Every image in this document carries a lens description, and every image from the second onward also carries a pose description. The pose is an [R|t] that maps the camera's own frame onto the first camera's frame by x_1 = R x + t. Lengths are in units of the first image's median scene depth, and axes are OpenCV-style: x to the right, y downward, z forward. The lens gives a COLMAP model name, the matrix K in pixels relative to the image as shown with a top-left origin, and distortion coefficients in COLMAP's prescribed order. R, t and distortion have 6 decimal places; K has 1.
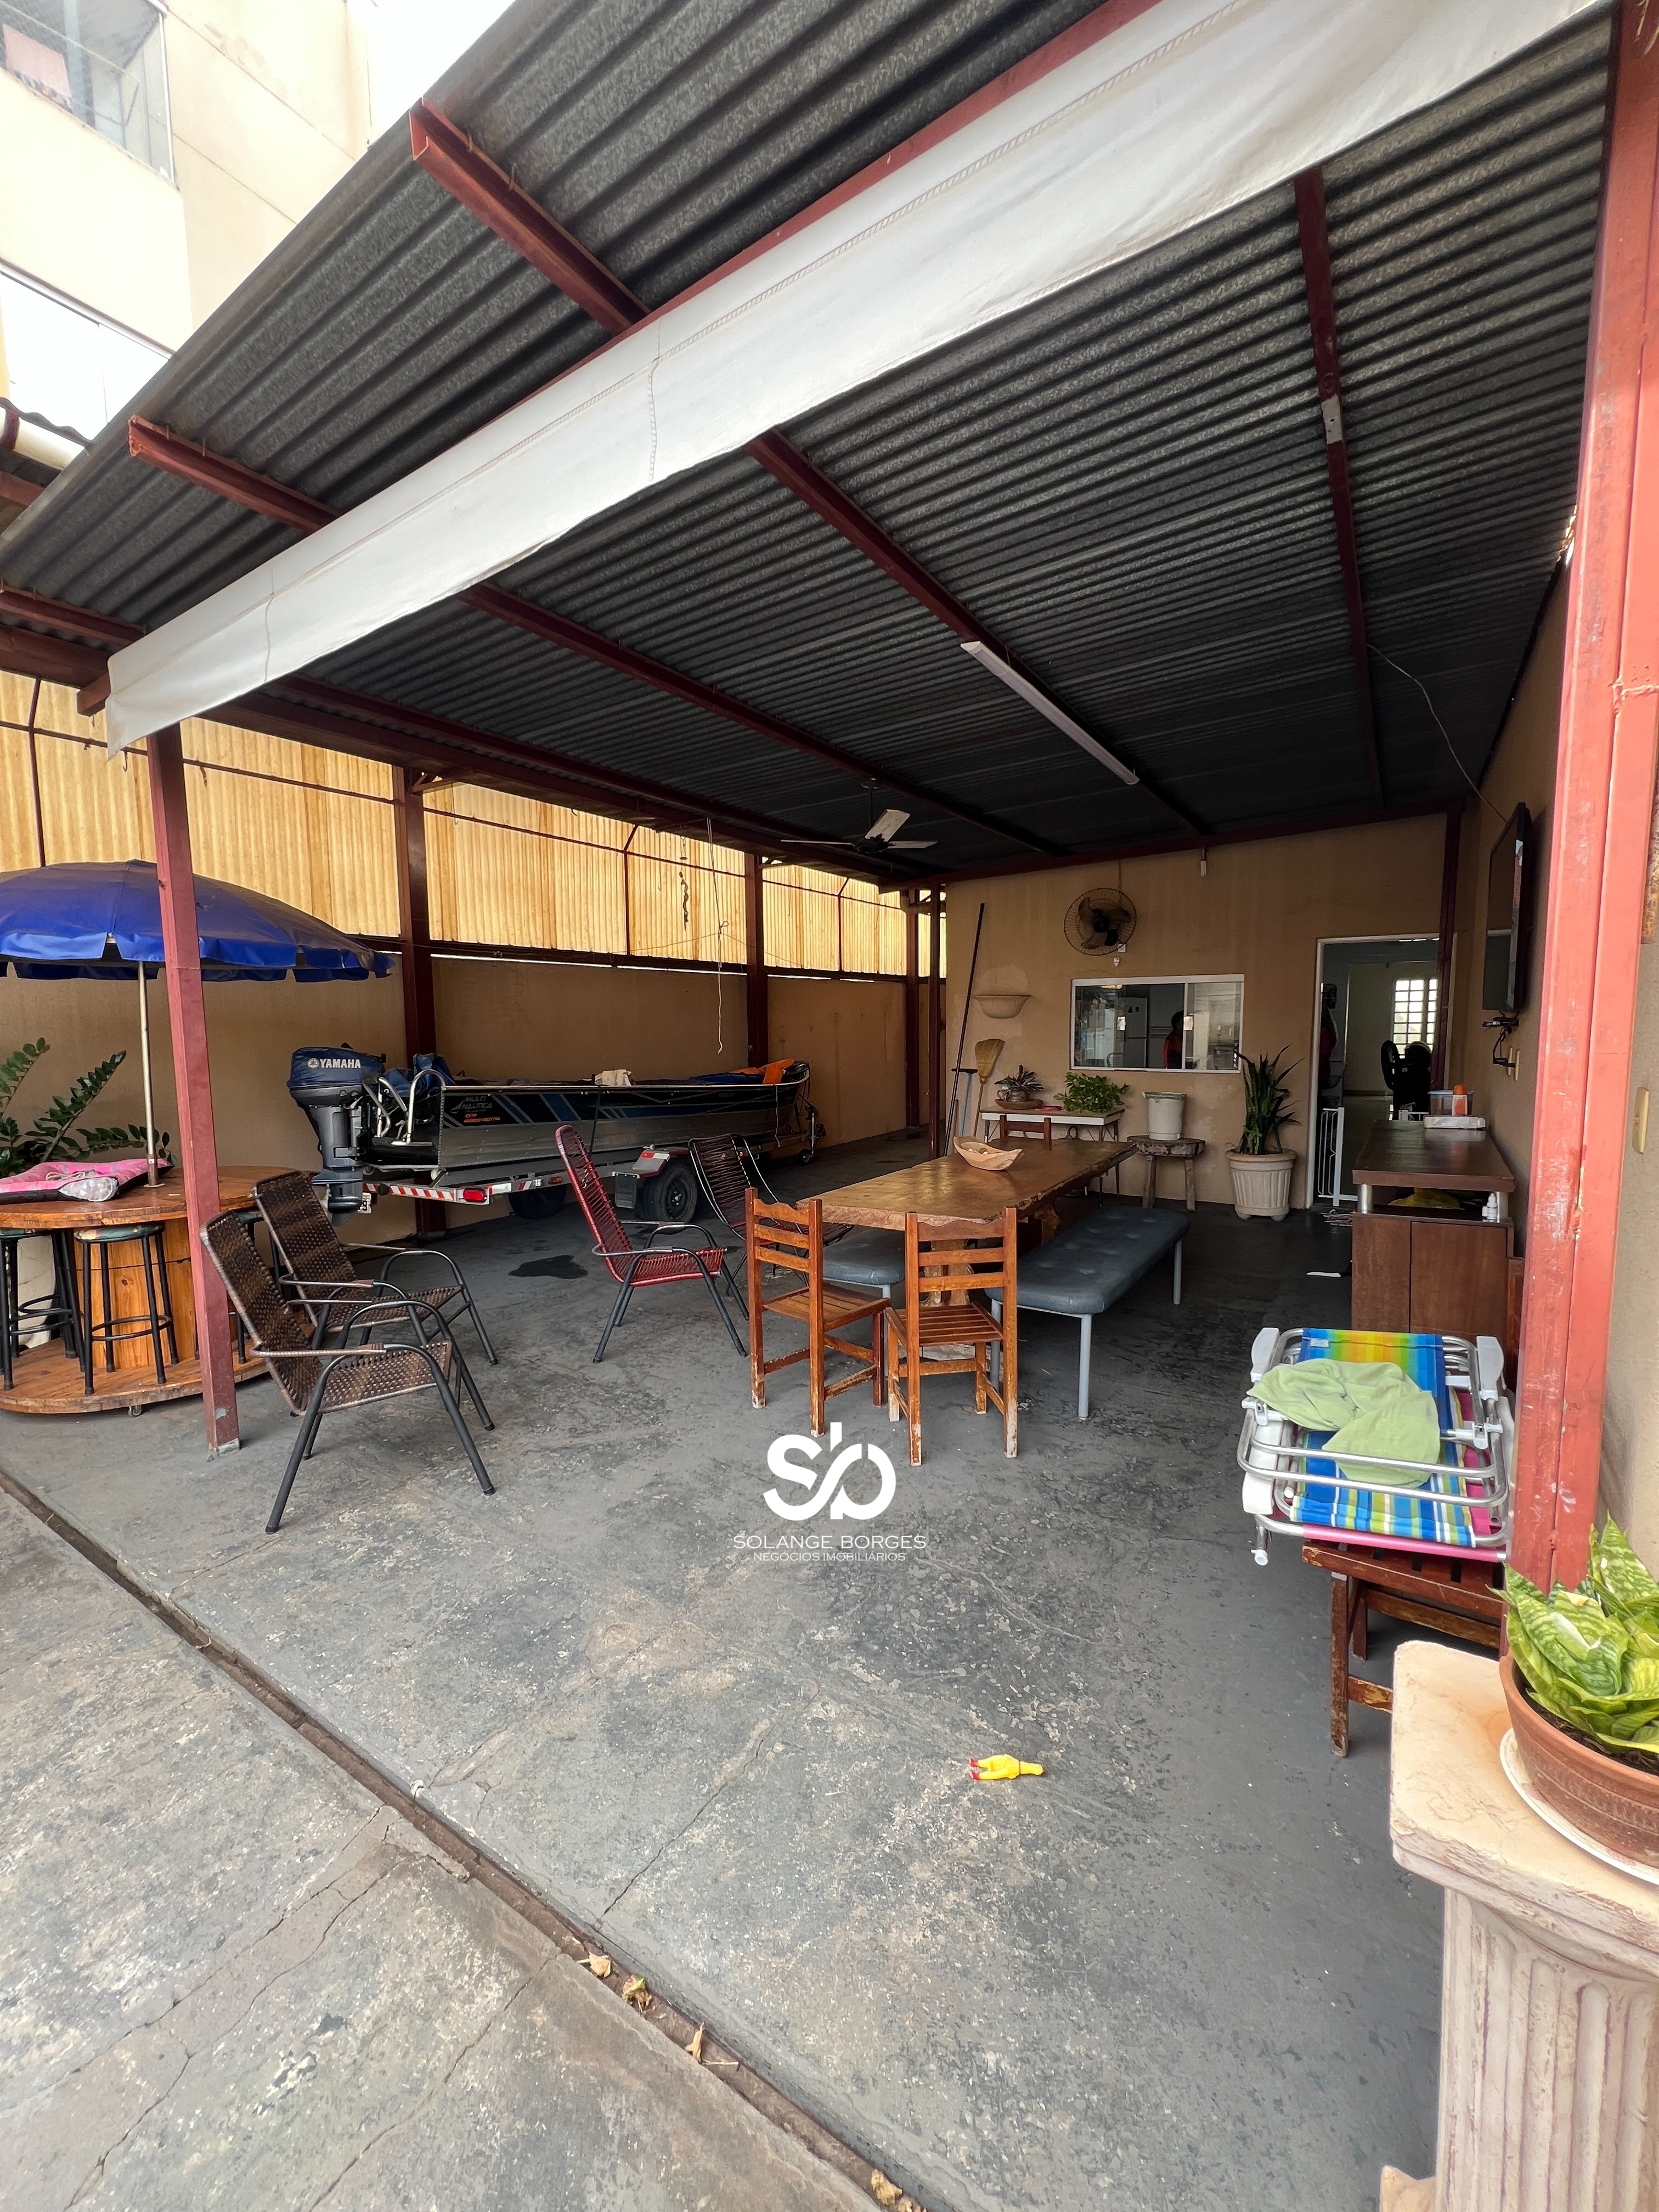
lens RADIAL K [[883.7, 0, 833.5], [0, 883.7, 1100.6], [0, 0, 1]] dist [-0.001791, -0.000011]
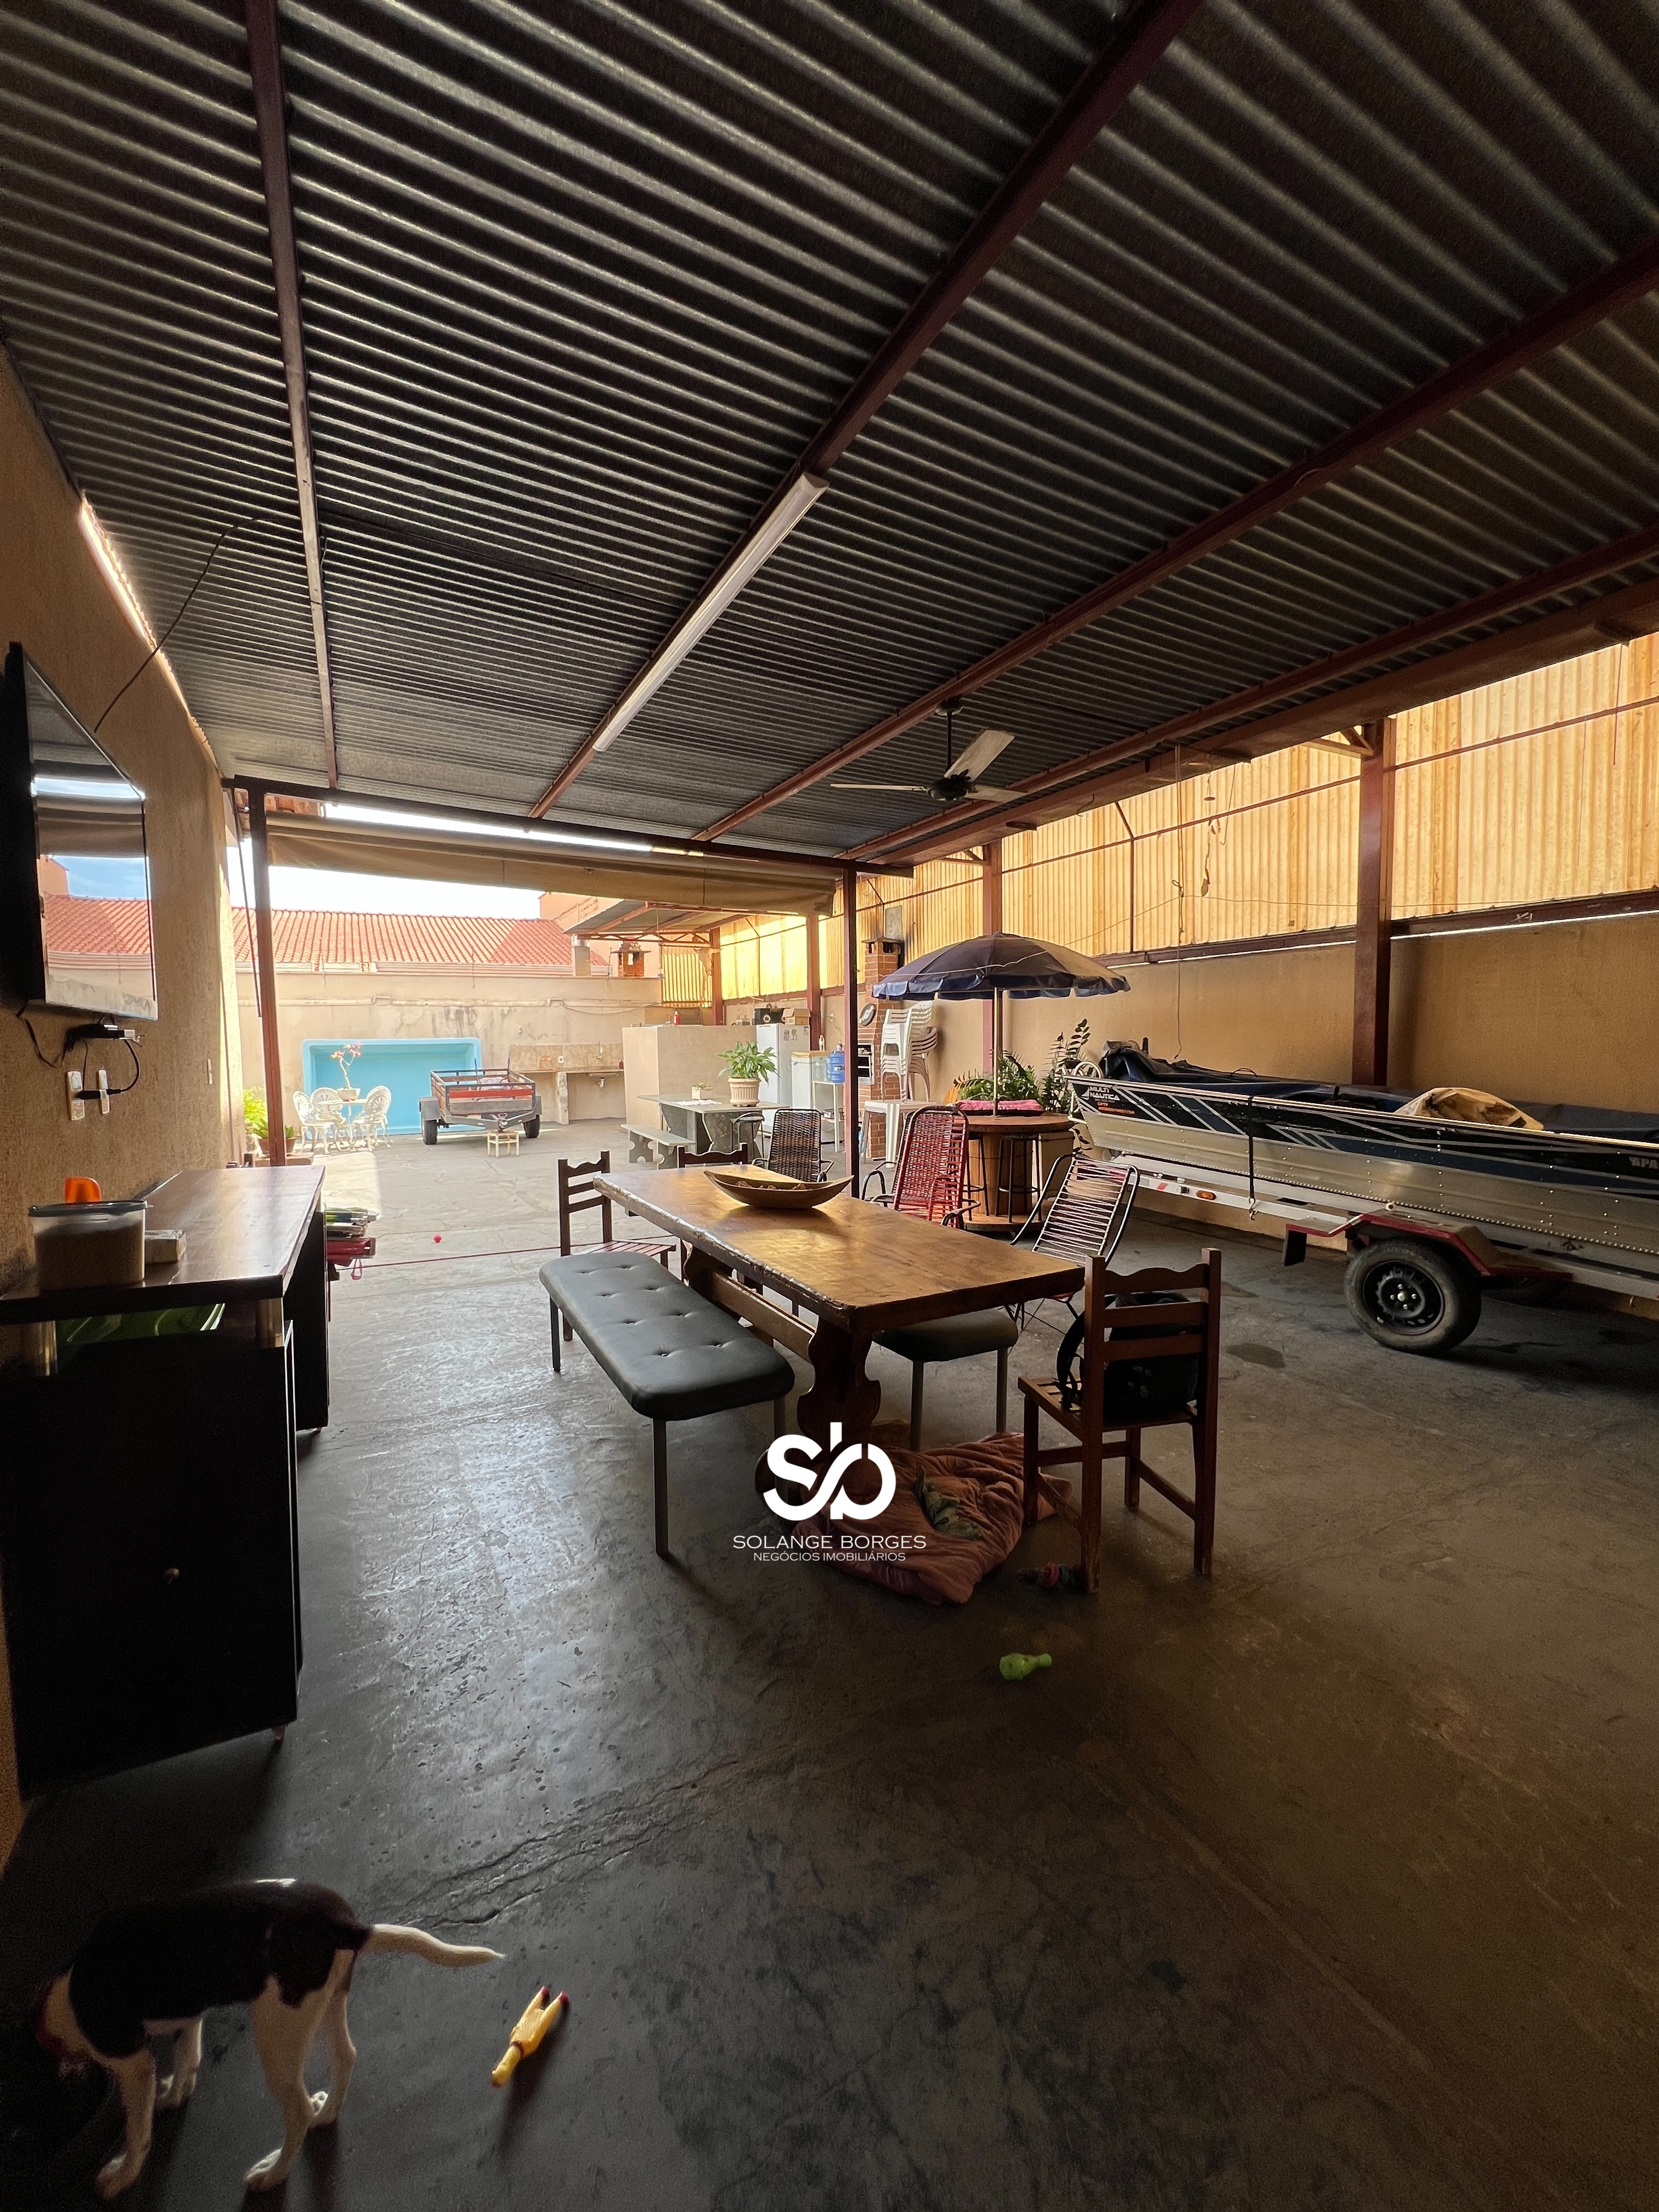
lens RADIAL K [[888.9, 0, 829.9], [0, 888.9, 1103.4], [0, 0, 1]] dist [0.000125, -0.000111]
pose [[-0.483416, 0.079558, -0.871768, 0.765676], [-0.060991, 0.990381, 0.124204, -0.105469], [0.873264, 0.113212, -0.473913, 1.272440]]
